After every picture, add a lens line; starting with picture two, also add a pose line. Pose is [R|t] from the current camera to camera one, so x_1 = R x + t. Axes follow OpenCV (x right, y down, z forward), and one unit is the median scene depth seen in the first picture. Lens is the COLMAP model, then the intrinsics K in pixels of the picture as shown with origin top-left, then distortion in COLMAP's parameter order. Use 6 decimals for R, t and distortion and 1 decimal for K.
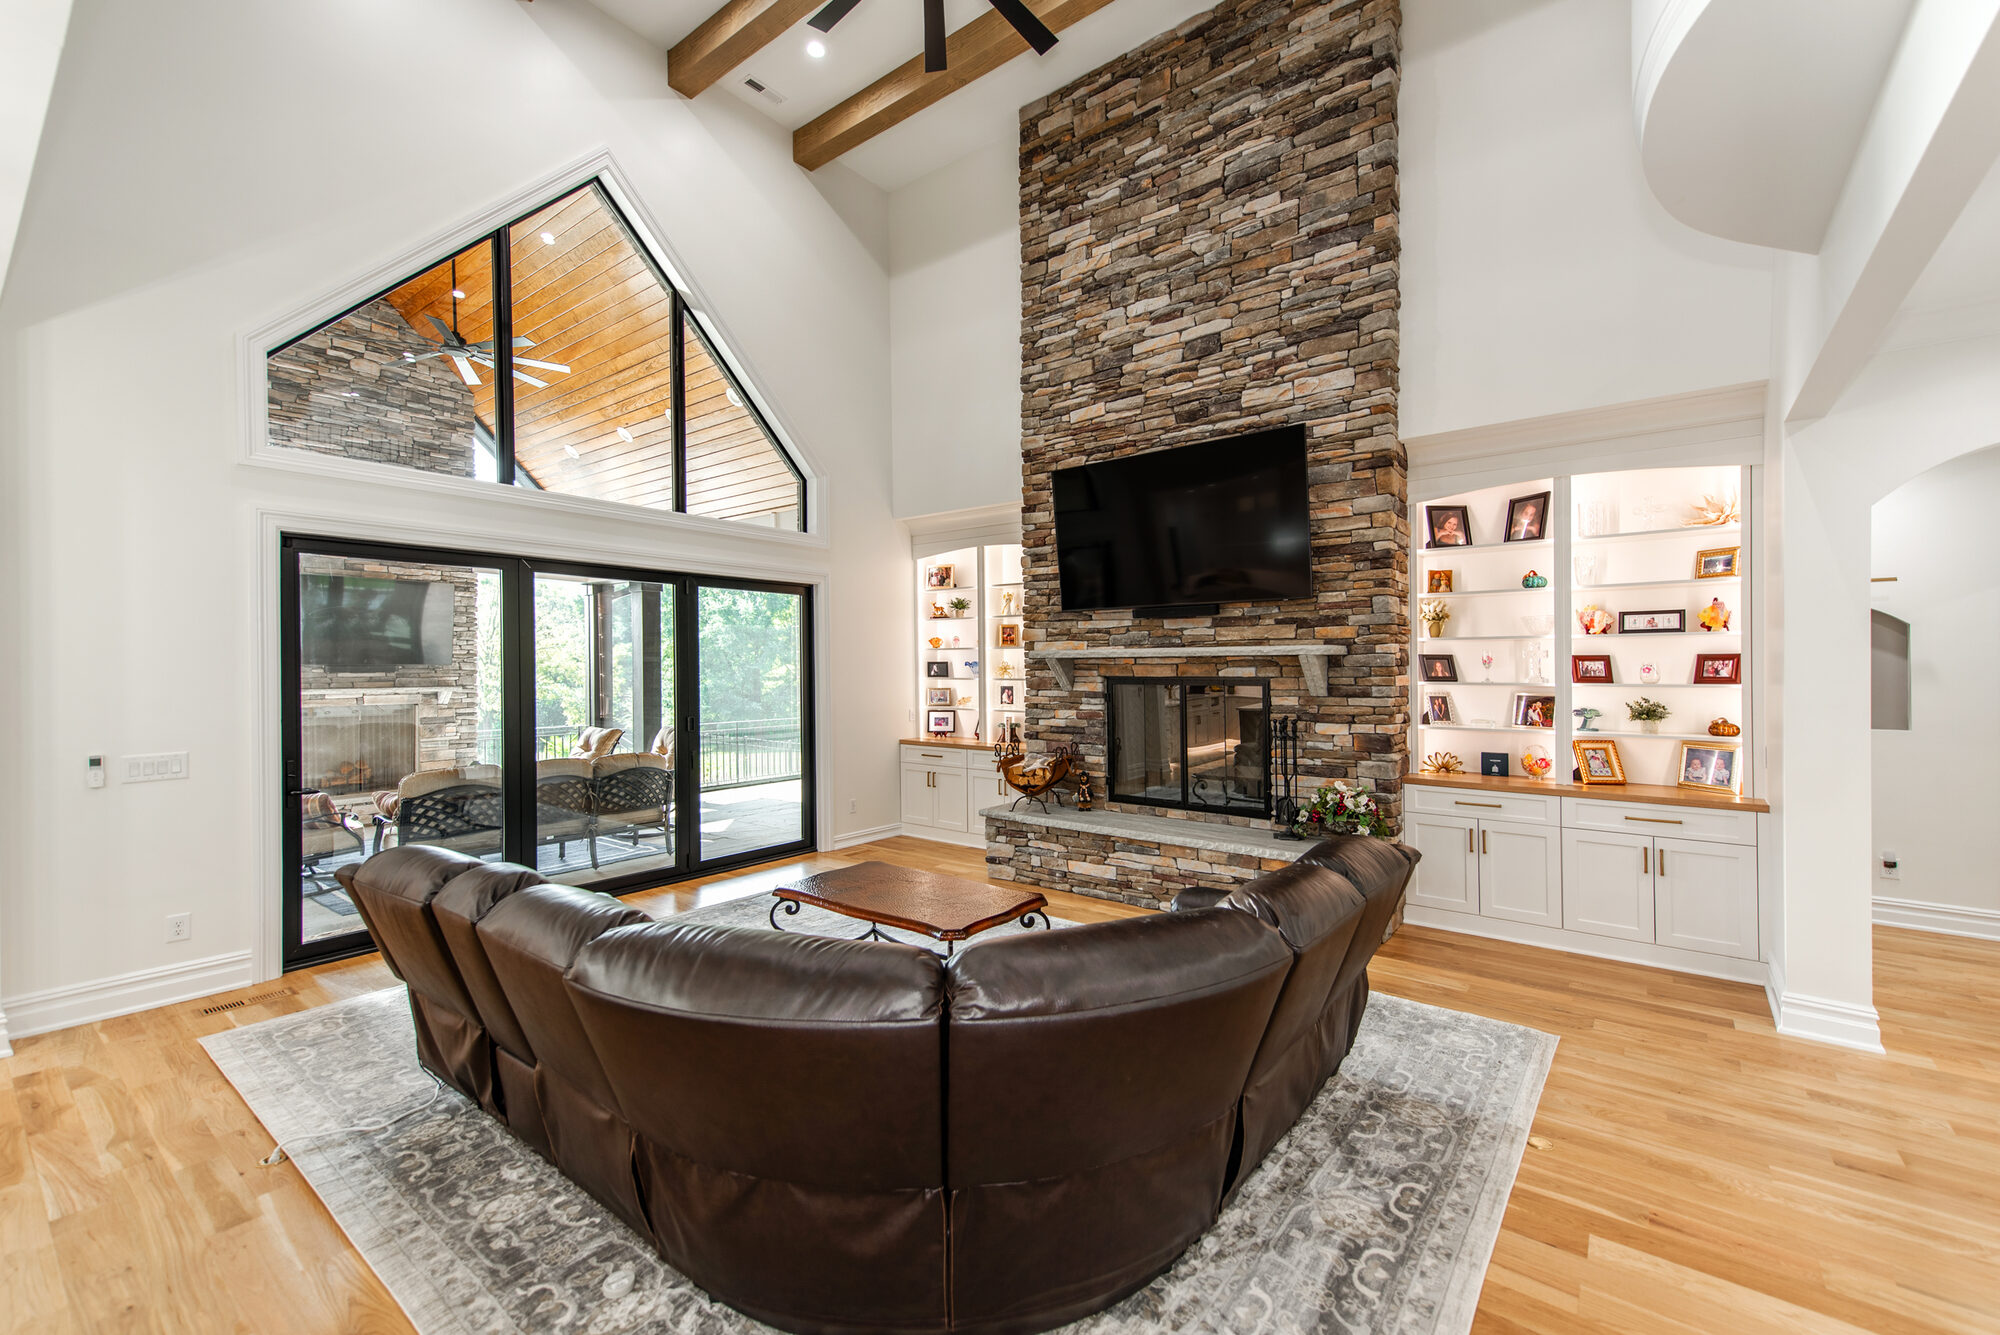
lens RADIAL K [[789.0, 0, 986.5], [0, 789.0, 676.6], [0, 0, 1]] dist [0.010102, -0.000291]
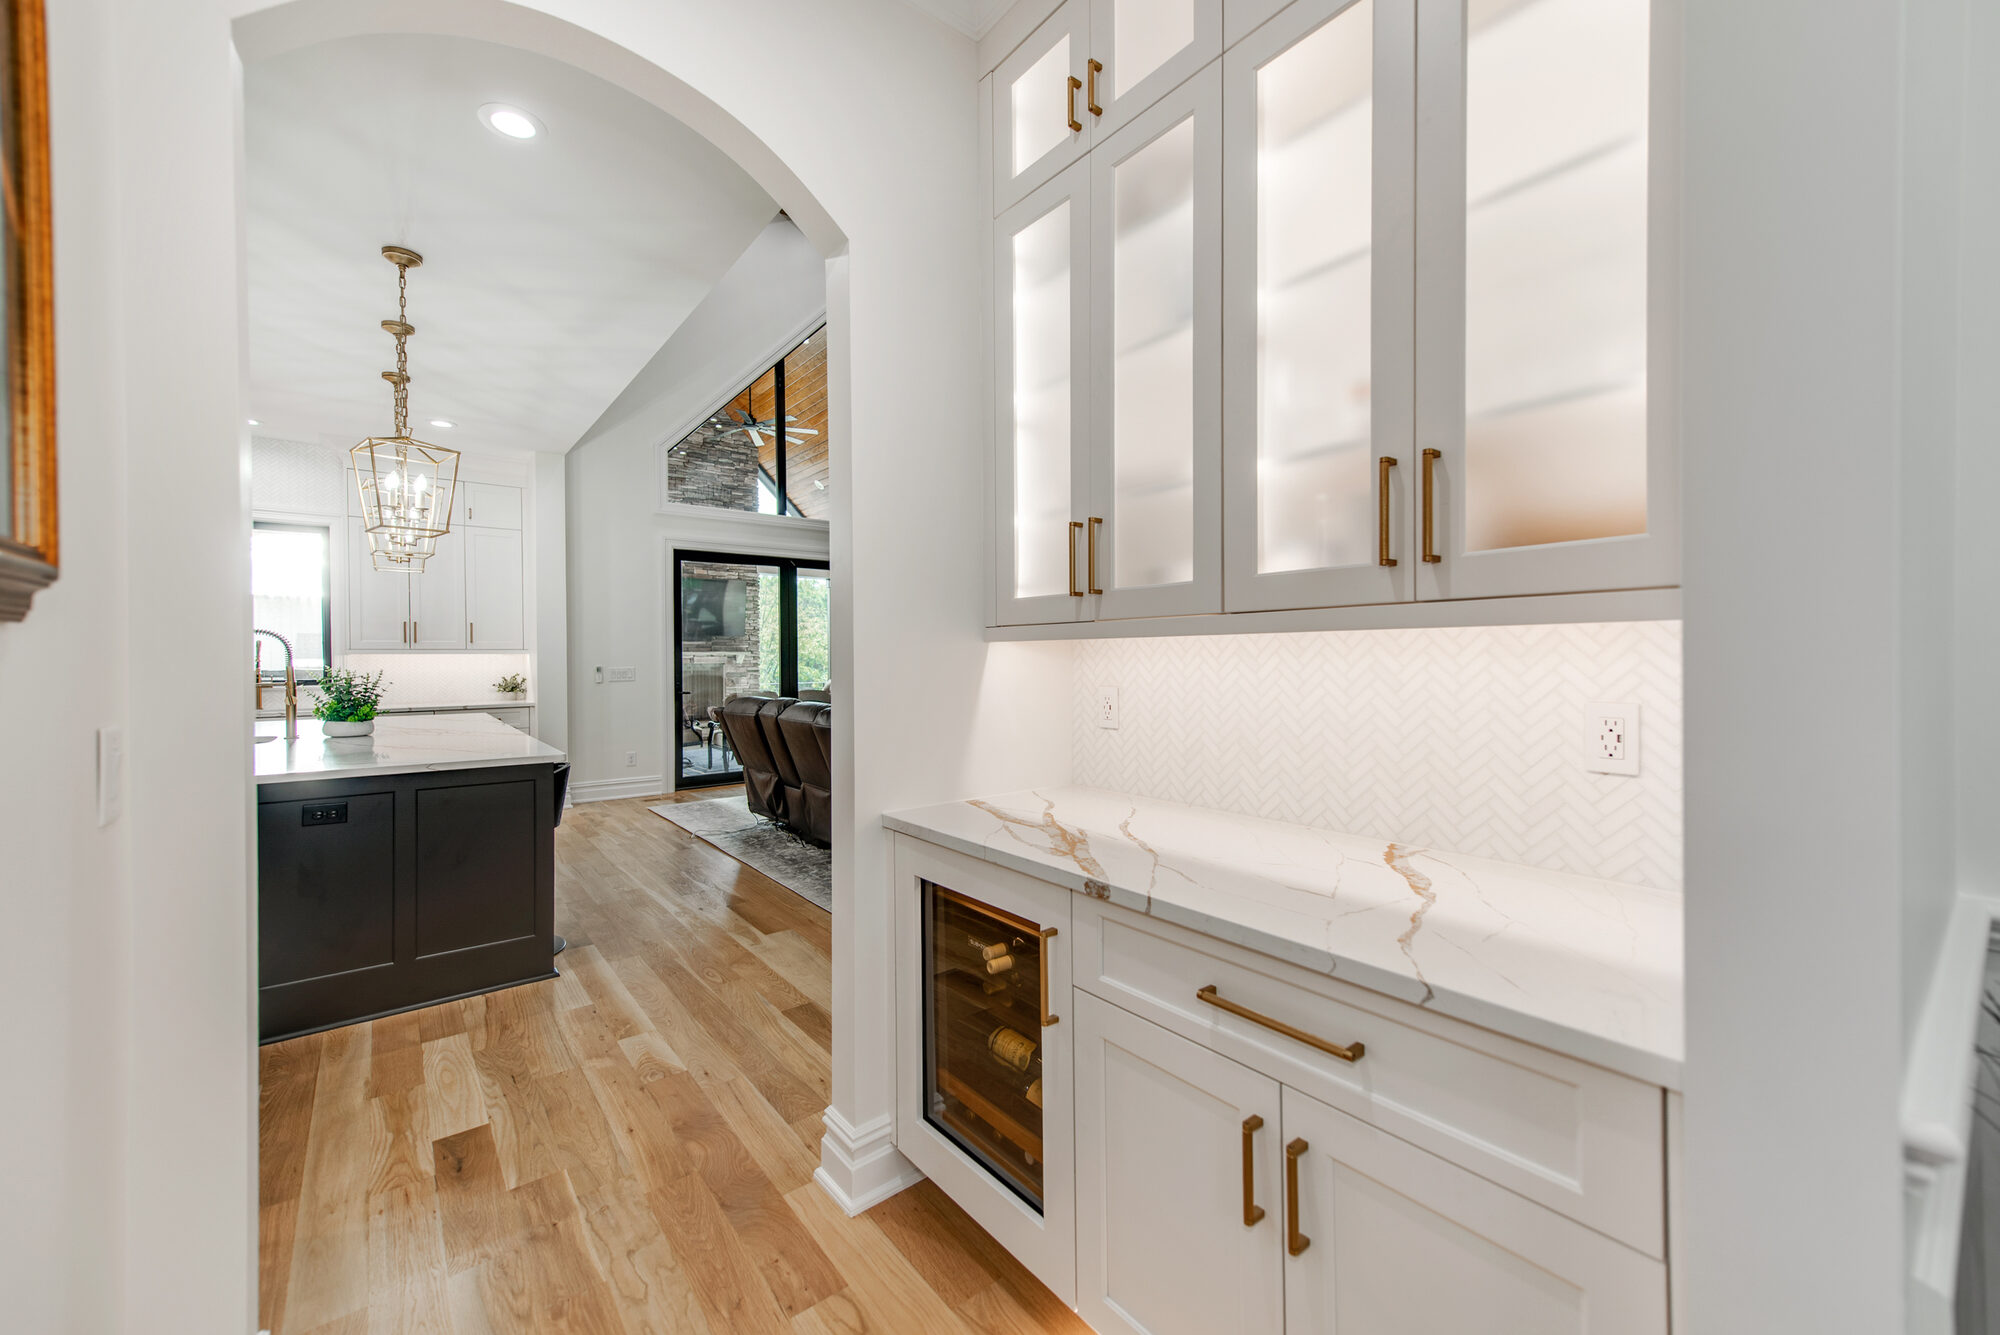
lens RADIAL K [[789.0, 0, 997.0], [0, 789.0, 669.3], [0, 0, 1]] dist [0.010102, -0.000291]
pose [[0.965258, -0.000437, -0.261299, 0.182568], [-0.000155, 0.999997, -0.002246, 0.058810], [0.261300, 0.002208, 0.965255, -0.335688]]
